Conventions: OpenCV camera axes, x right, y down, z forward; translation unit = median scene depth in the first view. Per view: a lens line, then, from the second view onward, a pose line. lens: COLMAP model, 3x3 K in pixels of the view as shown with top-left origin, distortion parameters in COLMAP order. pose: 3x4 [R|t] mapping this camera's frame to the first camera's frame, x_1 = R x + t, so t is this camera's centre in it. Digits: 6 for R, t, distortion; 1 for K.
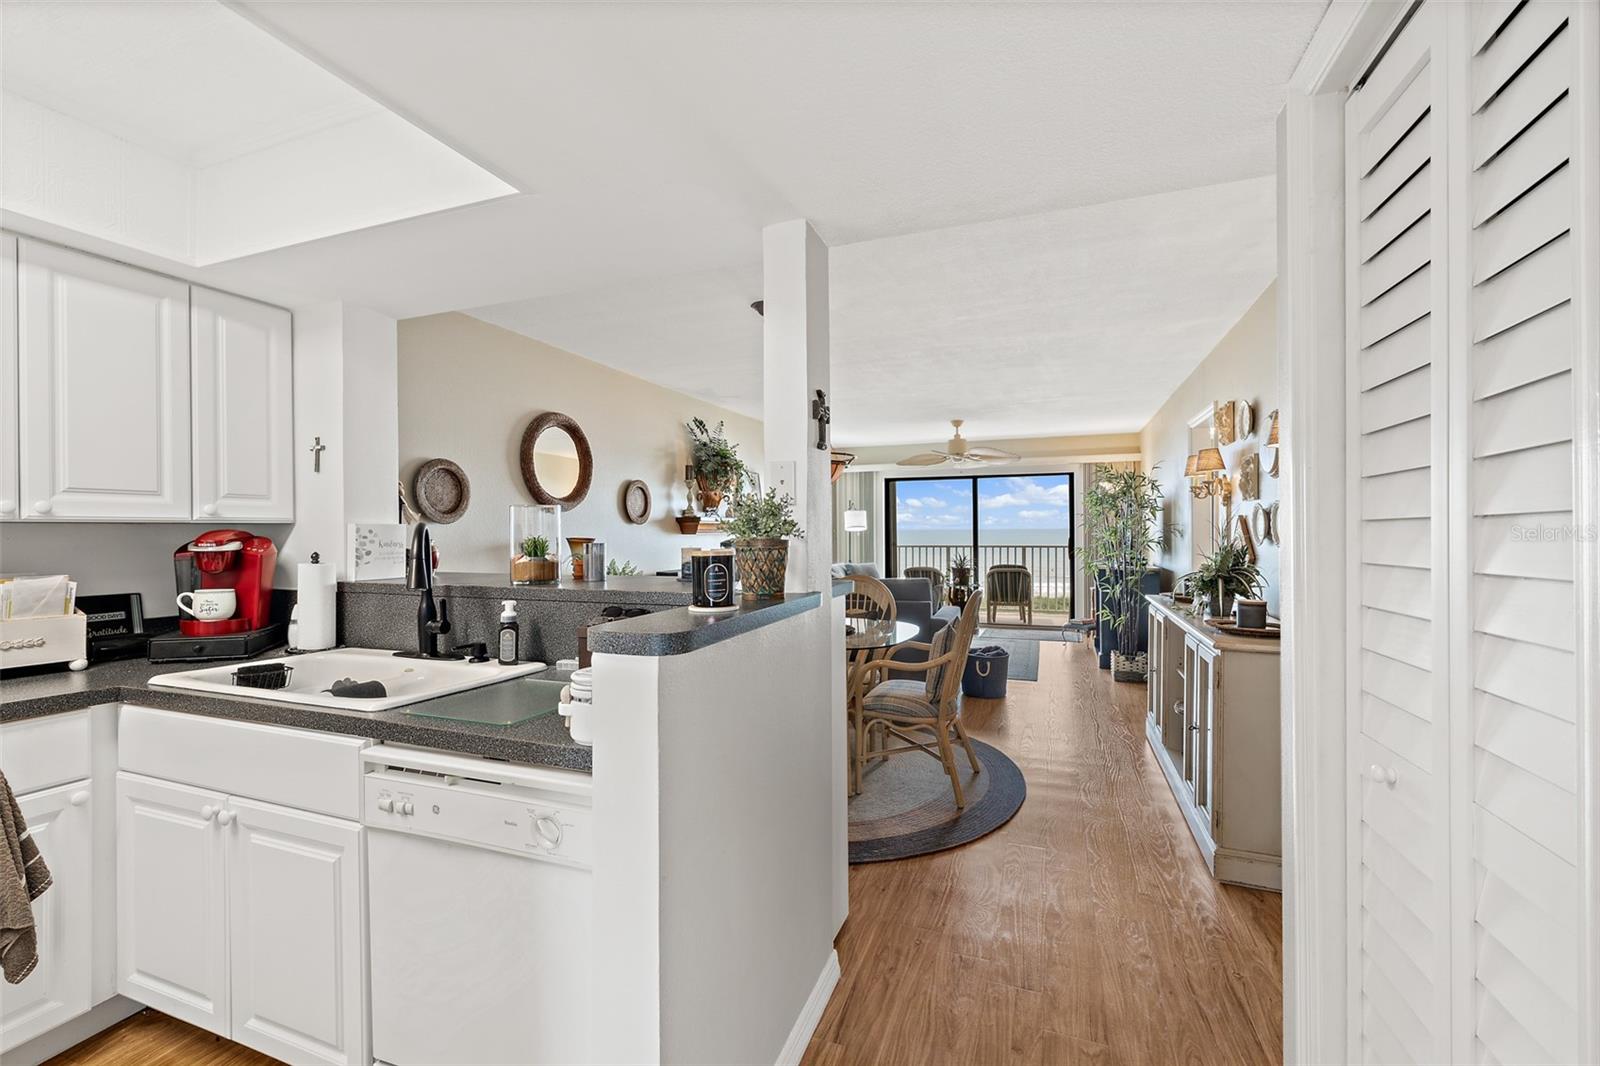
lens RADIAL K [[672.8, 0, 793.3], [0, 672.8, 532.9], [0, 0, 1]] dist [0.002364, 0.000288]
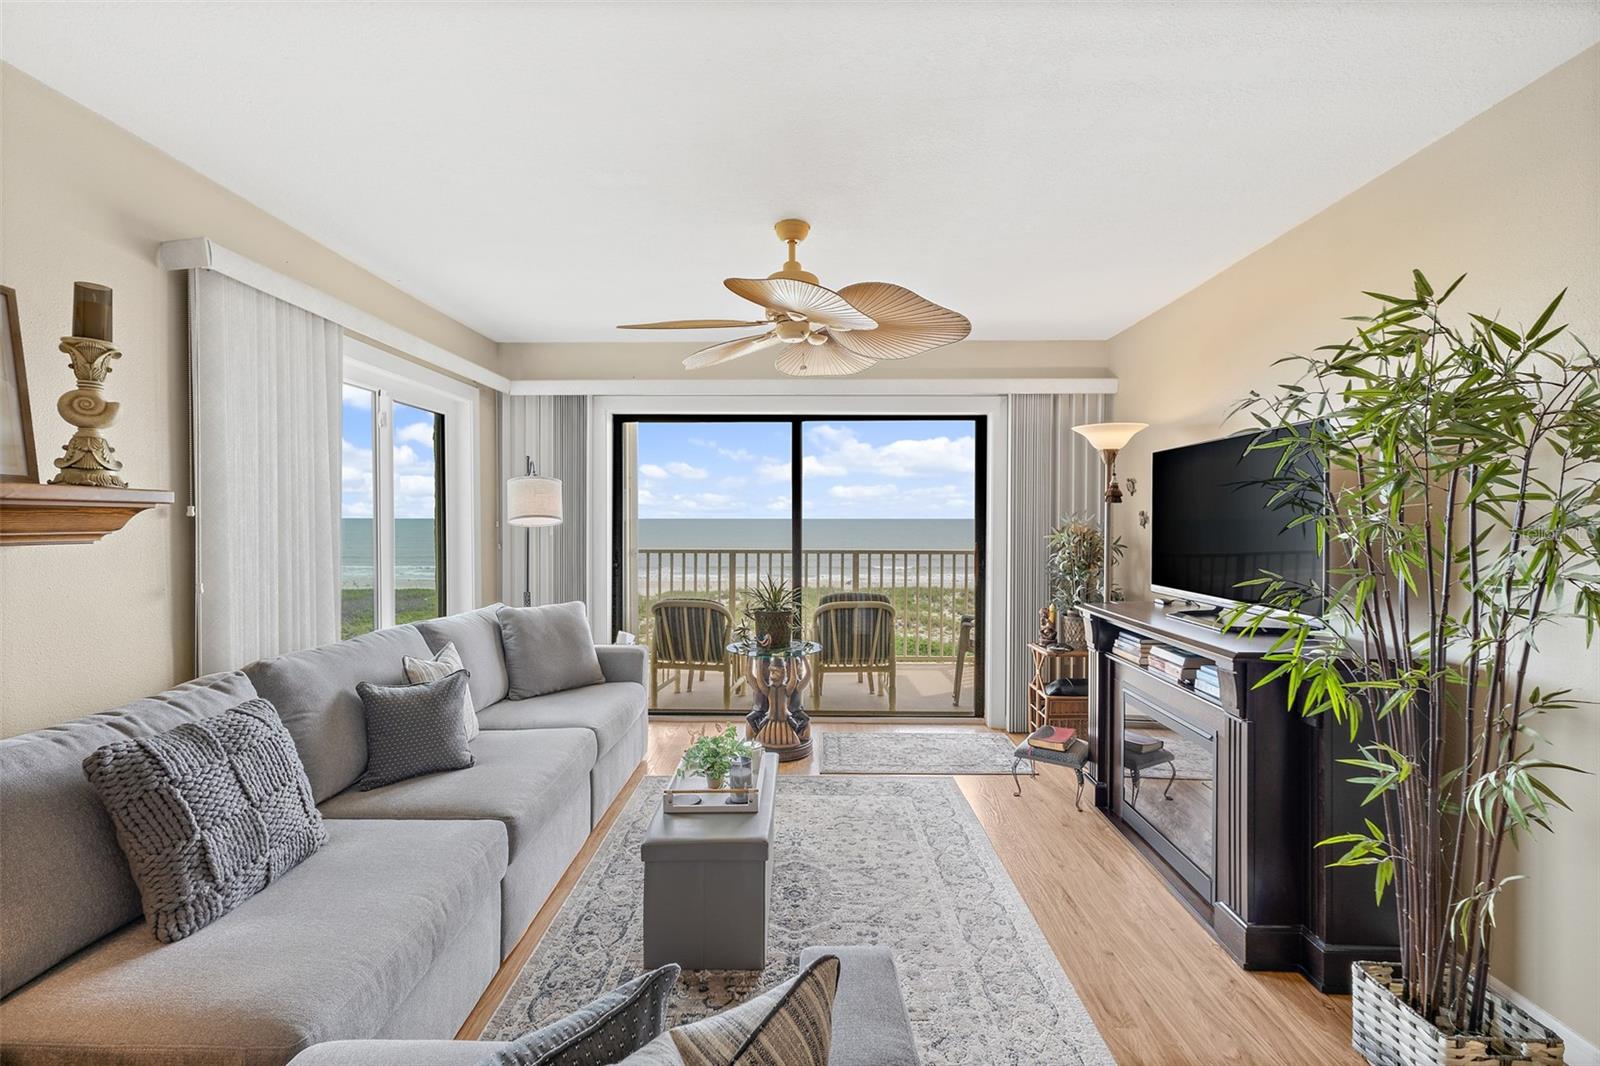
lens RADIAL K [[681.8, 0, 793.9], [0, 681.8, 522.9], [0, 0, 1]] dist [0.004028, 0.000902]
pose [[0.942124, 0.010055, 0.335113, 0.217172], [-0.008444, 0.999945, -0.006265, -0.006745], [-0.335158, 0.003072, 0.942157, 1.143126]]
